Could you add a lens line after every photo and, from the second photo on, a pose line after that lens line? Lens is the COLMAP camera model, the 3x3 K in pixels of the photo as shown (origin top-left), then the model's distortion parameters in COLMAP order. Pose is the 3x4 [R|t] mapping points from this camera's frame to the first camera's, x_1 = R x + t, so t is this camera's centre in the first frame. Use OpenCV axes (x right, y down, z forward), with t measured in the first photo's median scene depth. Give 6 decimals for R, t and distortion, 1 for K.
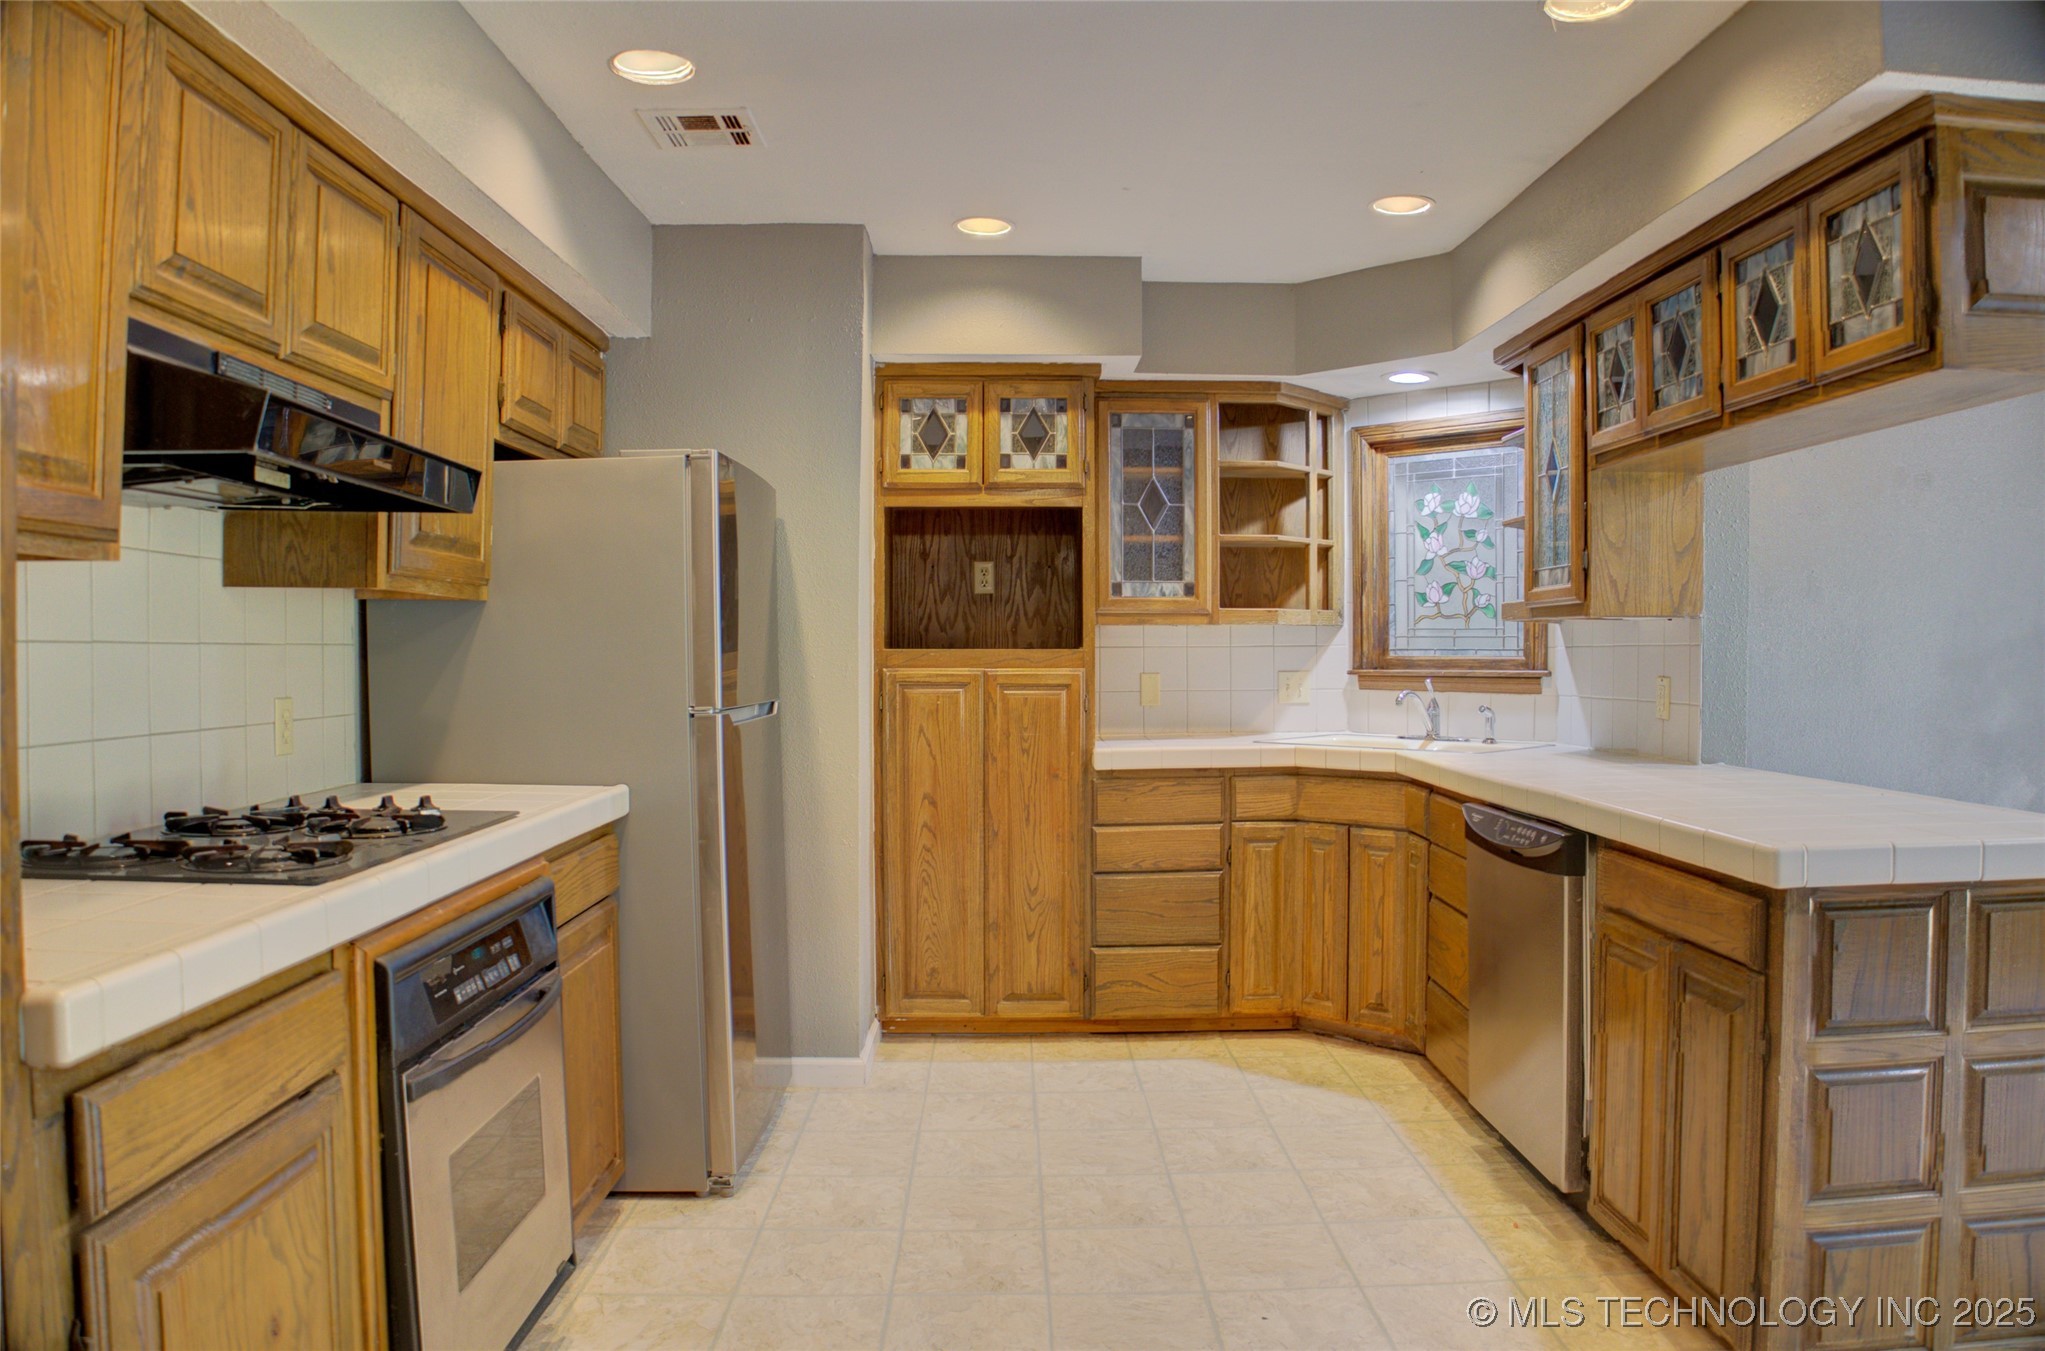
lens RADIAL K [[1397.8, 0, 1022.5], [0, 1397.8, 675.5], [0, 0, 1]] dist [-0.174517, 0.115720]
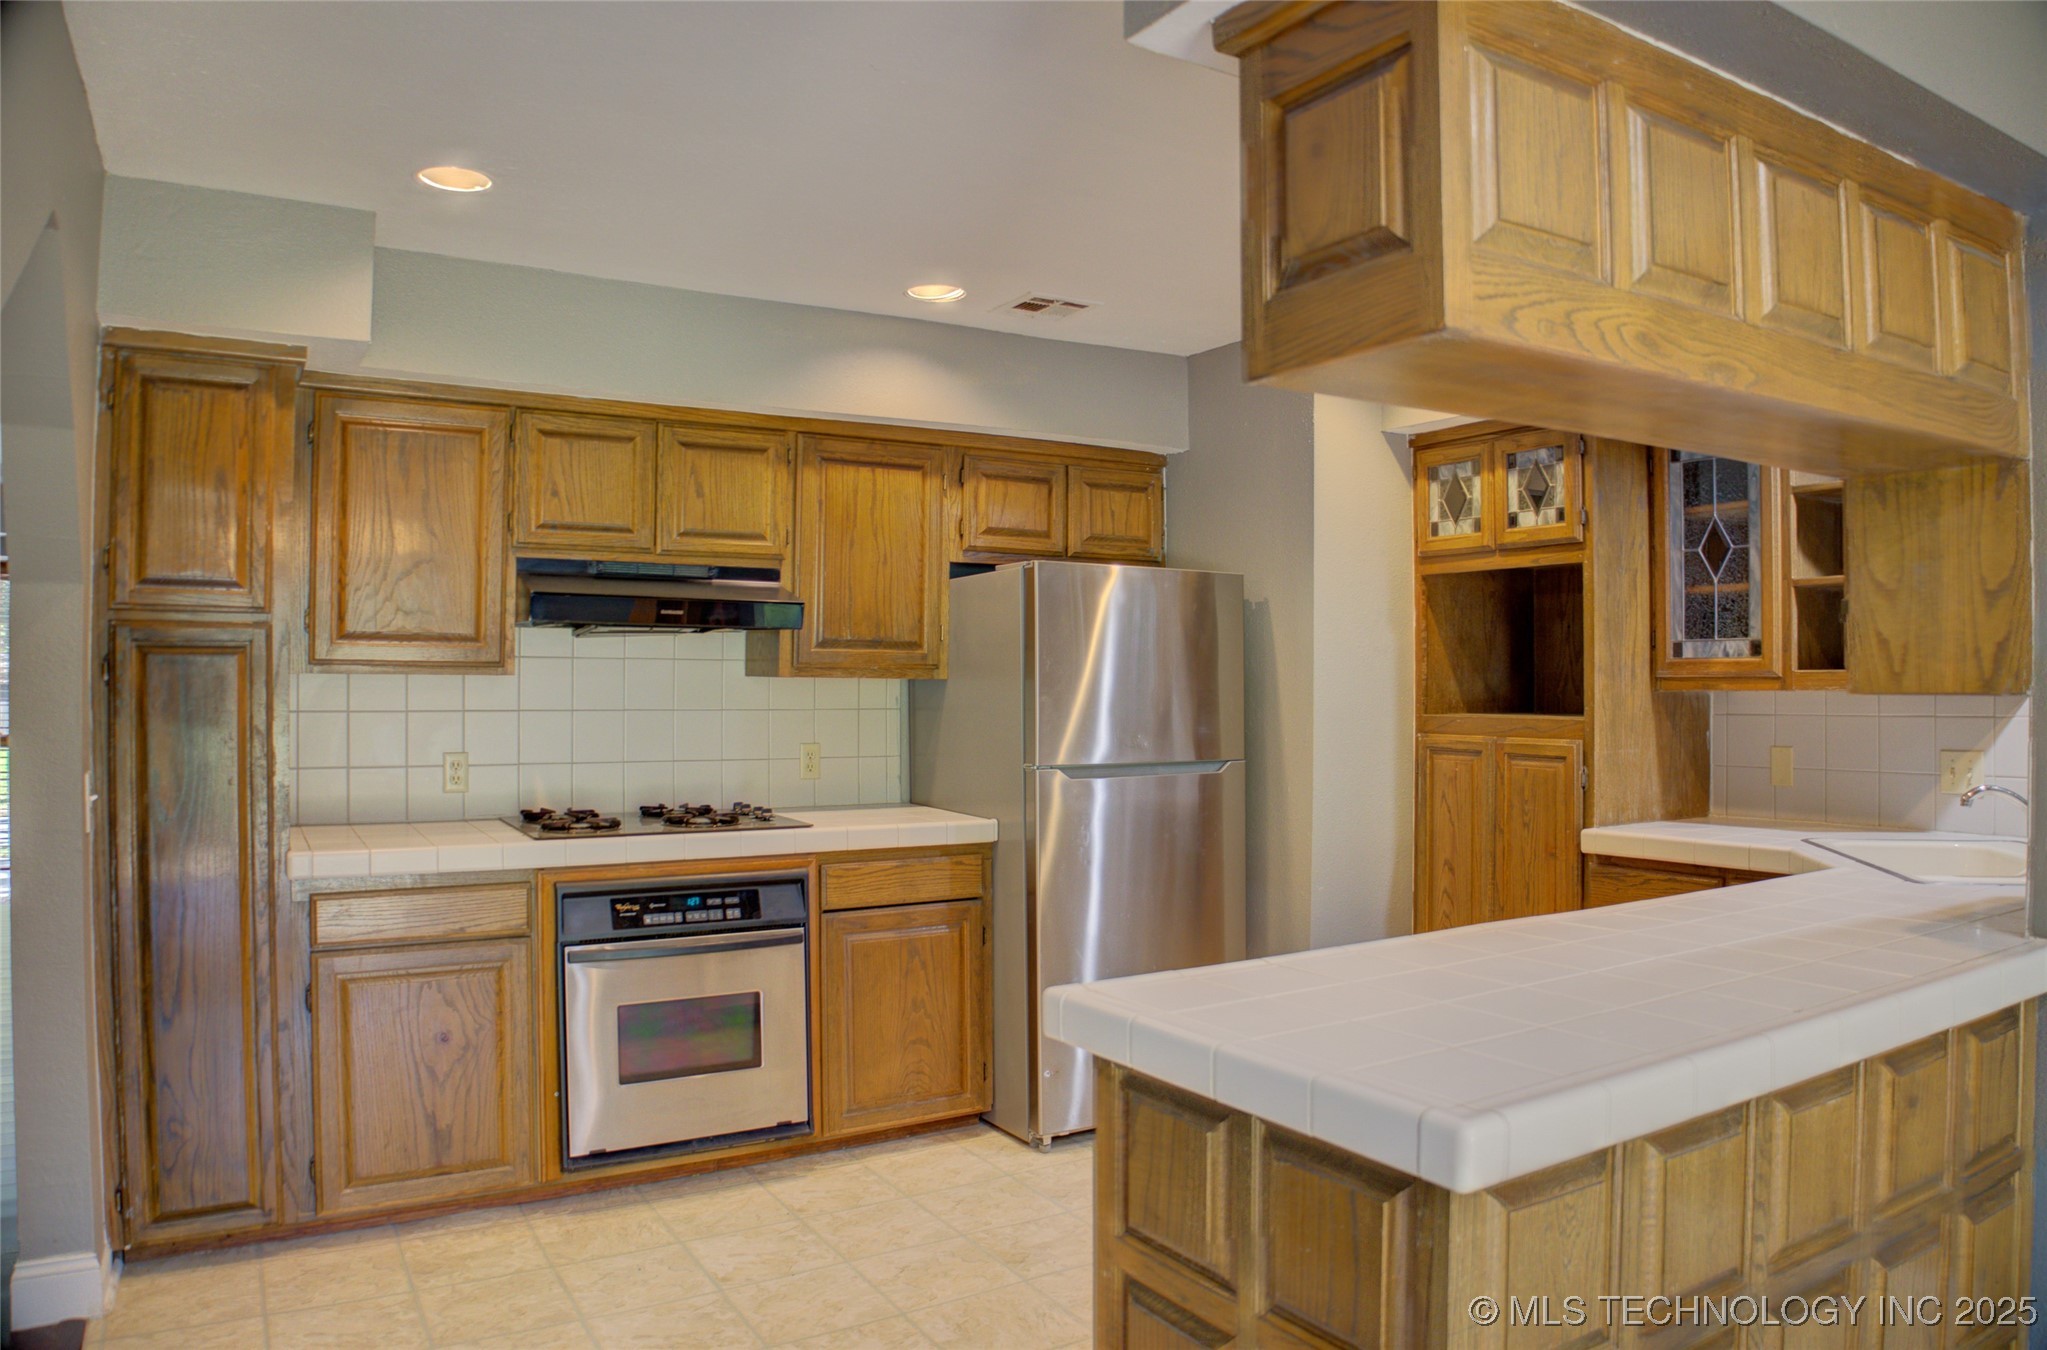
lens RADIAL K [[1389.0, 0, 1054.2], [0, 1389.0, 668.2], [0, 0, 1]] dist [-0.173539, 0.094091]
pose [[0.506866, -0.006316, -0.862002, 0.632622], [-0.018322, 0.999668, -0.018098, -0.029792], [0.861830, 0.024967, 0.506582, 0.259984]]
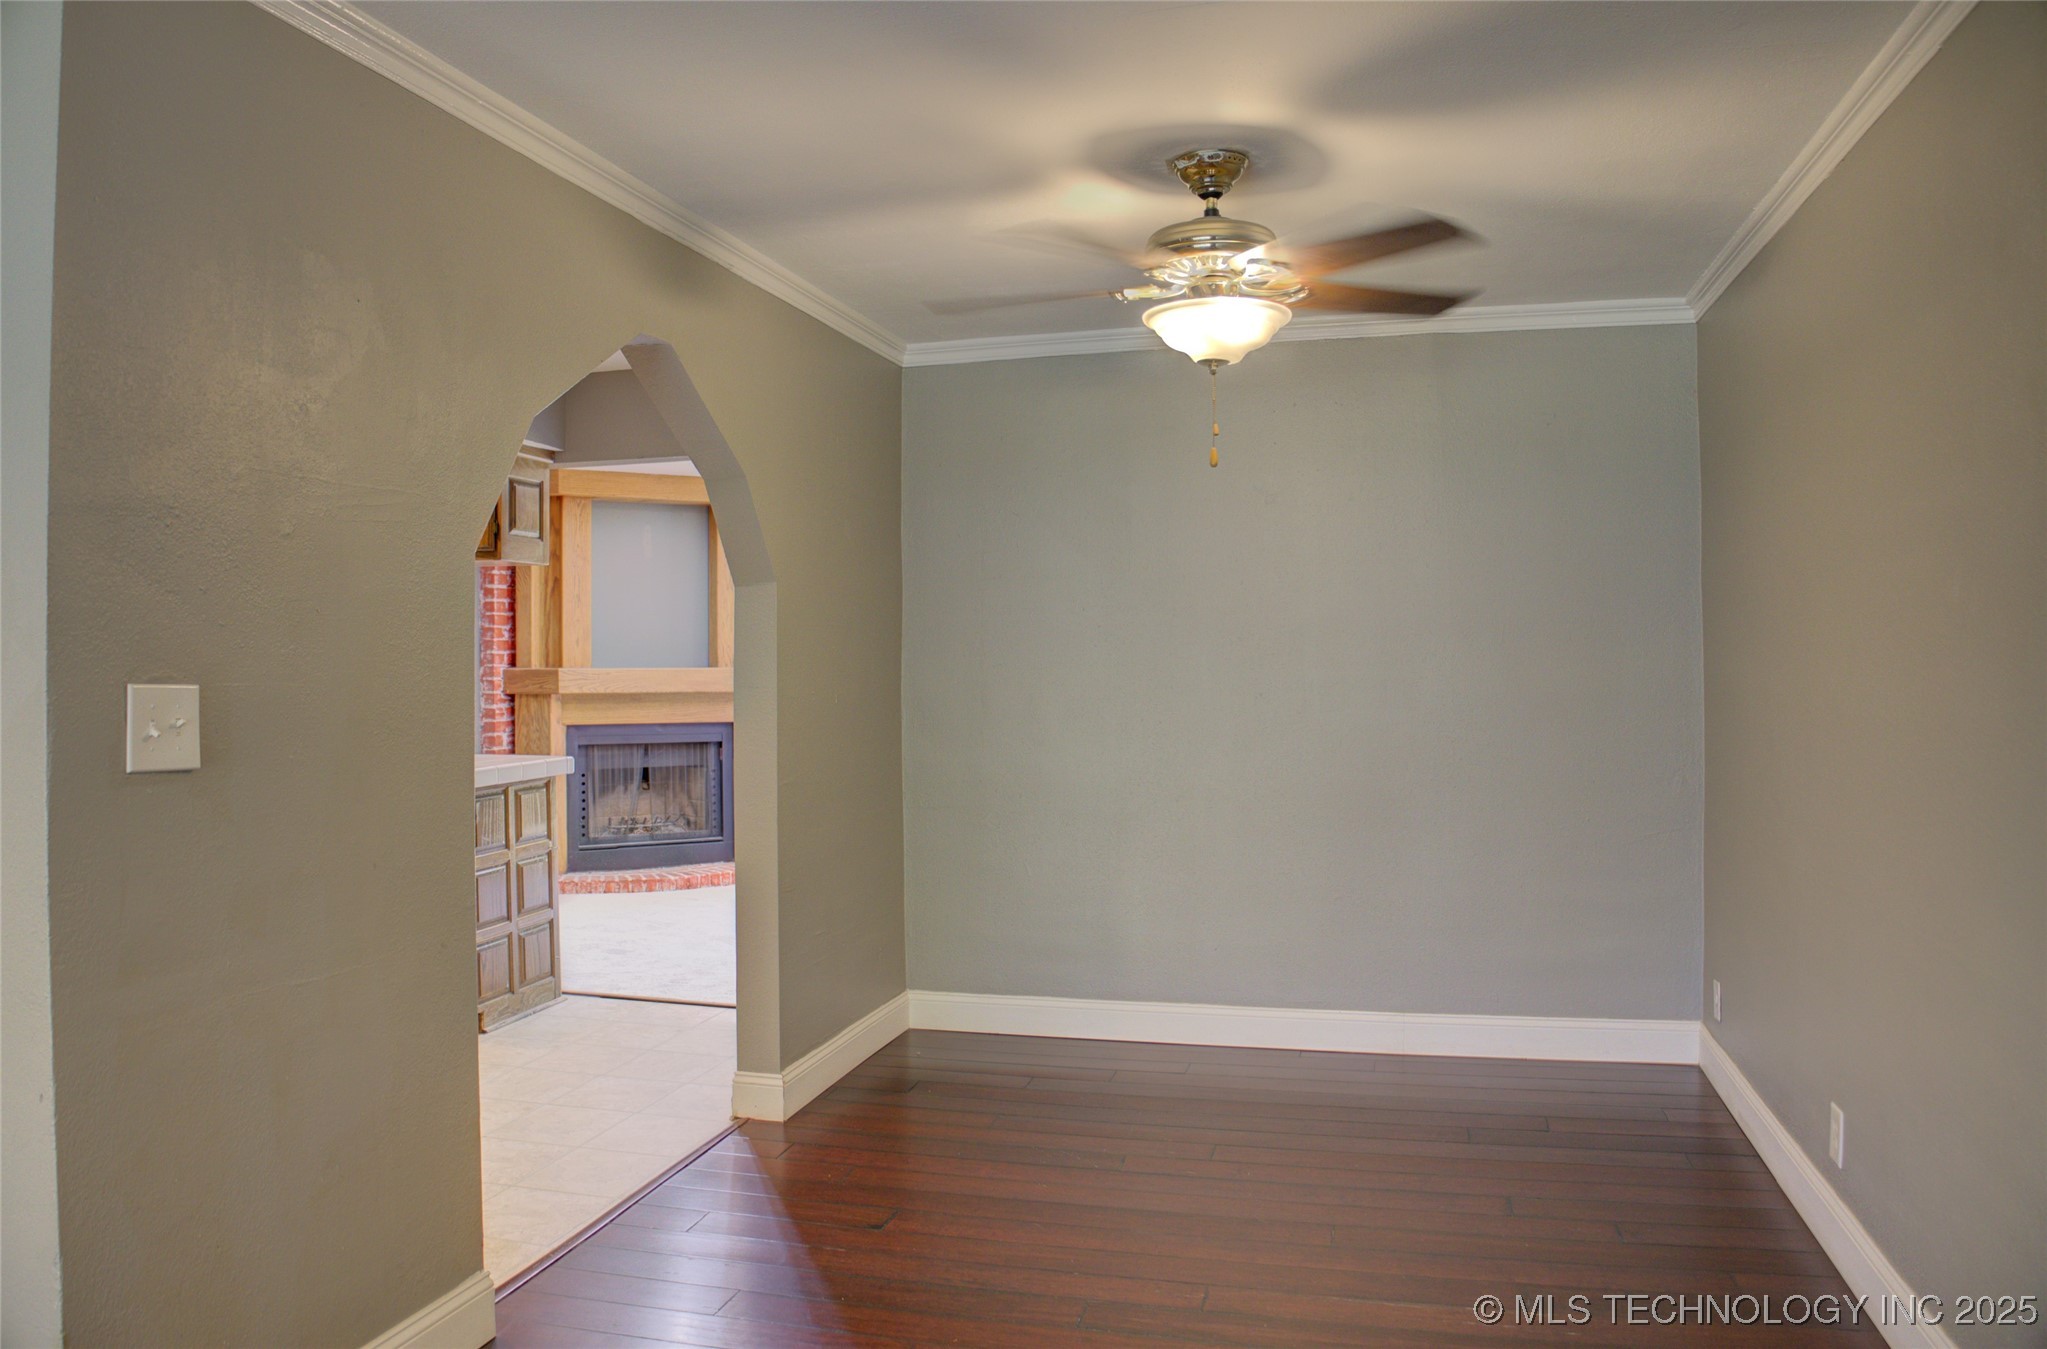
lens RADIAL K [[1366.4, 0, 1047.1], [0, 1366.4, 643.2], [0, 0, 1]] dist [-0.124087, 0.002384]
pose [[0.262719, 0.009948, 0.964821, -0.590860], [0.021507, 0.999638, -0.016164, -0.015227], [-0.964633, 0.024996, 0.262410, -0.241955]]
